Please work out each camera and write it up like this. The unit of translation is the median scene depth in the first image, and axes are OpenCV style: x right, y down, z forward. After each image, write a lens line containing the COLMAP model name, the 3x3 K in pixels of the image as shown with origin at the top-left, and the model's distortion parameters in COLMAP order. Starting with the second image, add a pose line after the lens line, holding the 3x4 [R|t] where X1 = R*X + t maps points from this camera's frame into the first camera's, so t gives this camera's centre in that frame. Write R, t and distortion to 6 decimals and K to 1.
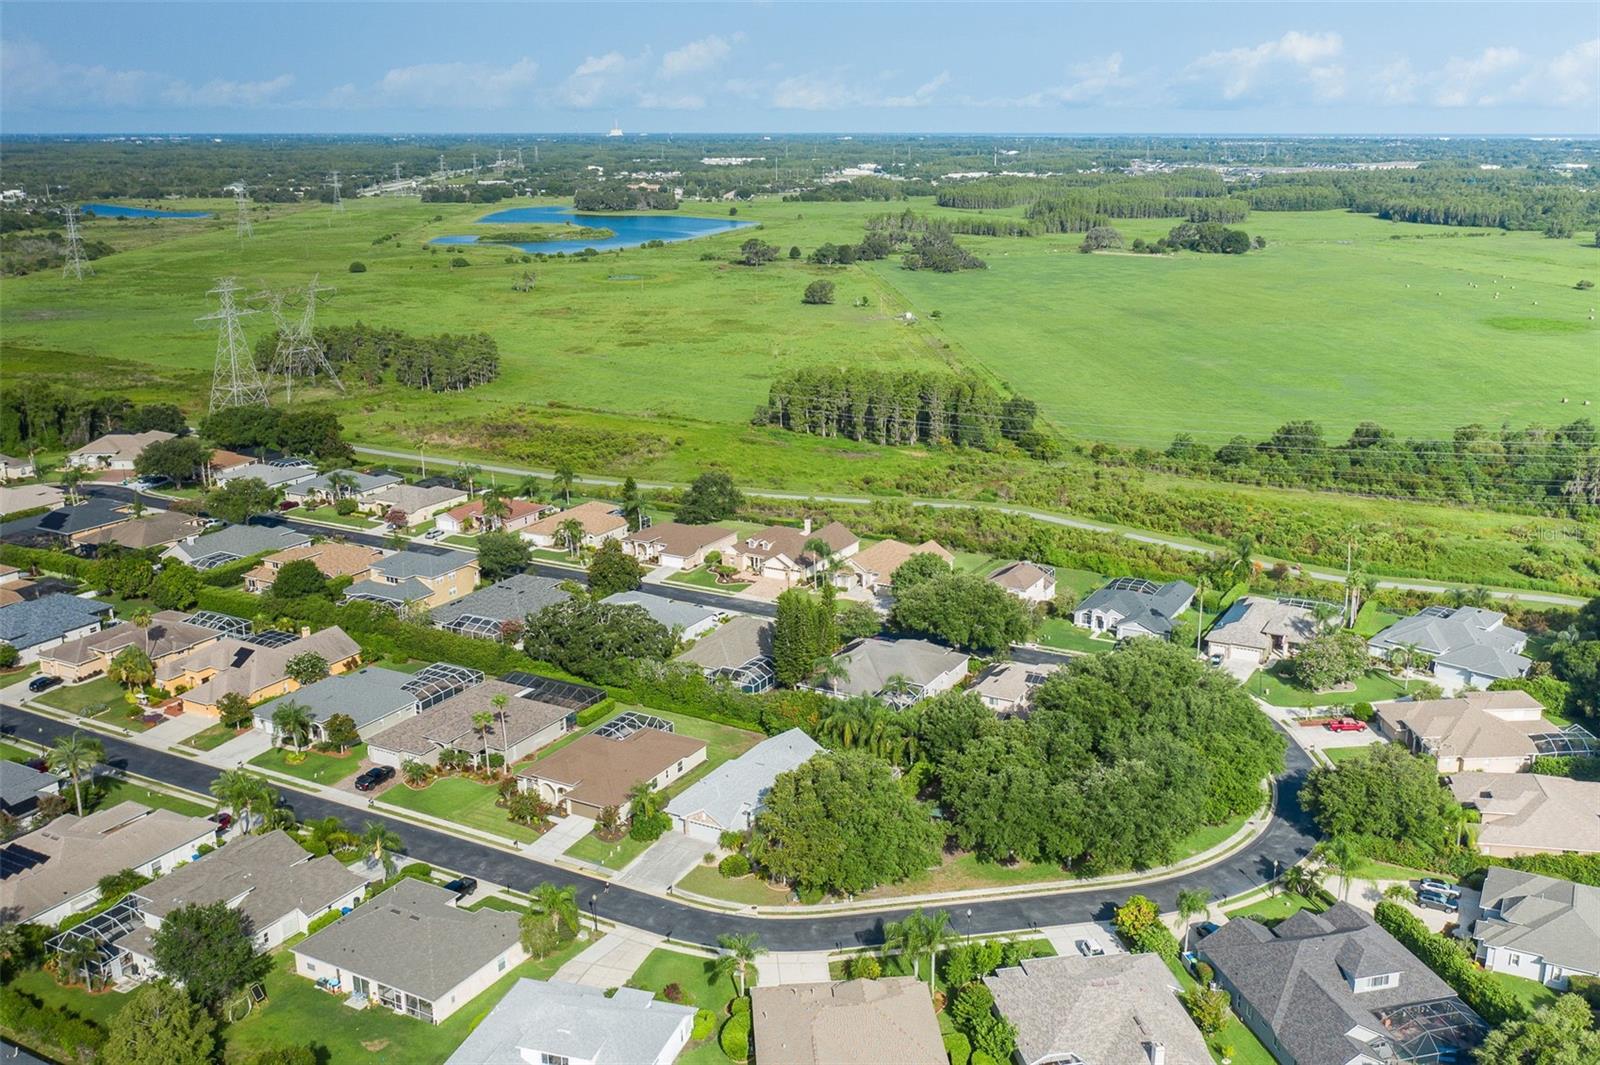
lens RADIAL K [[1246.4, 0, 800.0], [0, 1246.4, 532.5], [0, 0, 1]] dist [-0.001088, 0.002968]
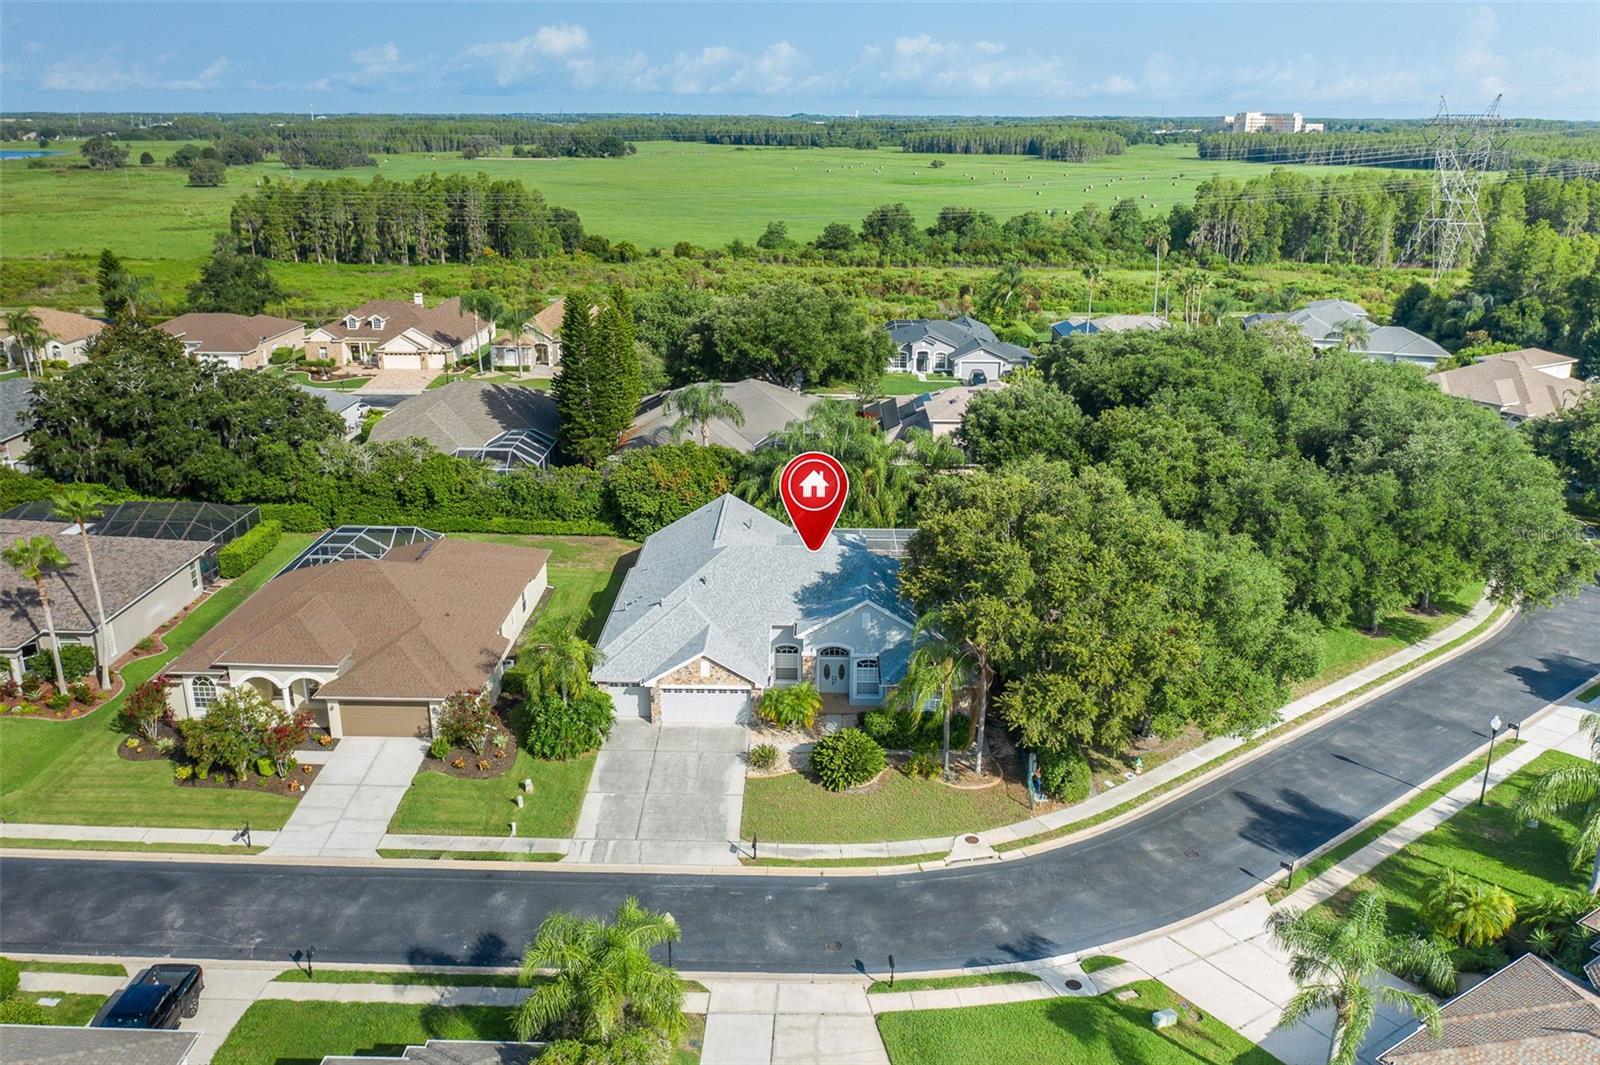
lens RADIAL K [[1246.4, 0, 800.0], [0, 1246.4, 532.5], [0, 0, 1]] dist [-0.001088, 0.002968]
pose [[0.898959, -0.139013, 0.415389, -0.182615], [0.103631, 0.988880, 0.106662, 0.114968], [-0.425597, -0.052838, 0.903369, 0.498541]]
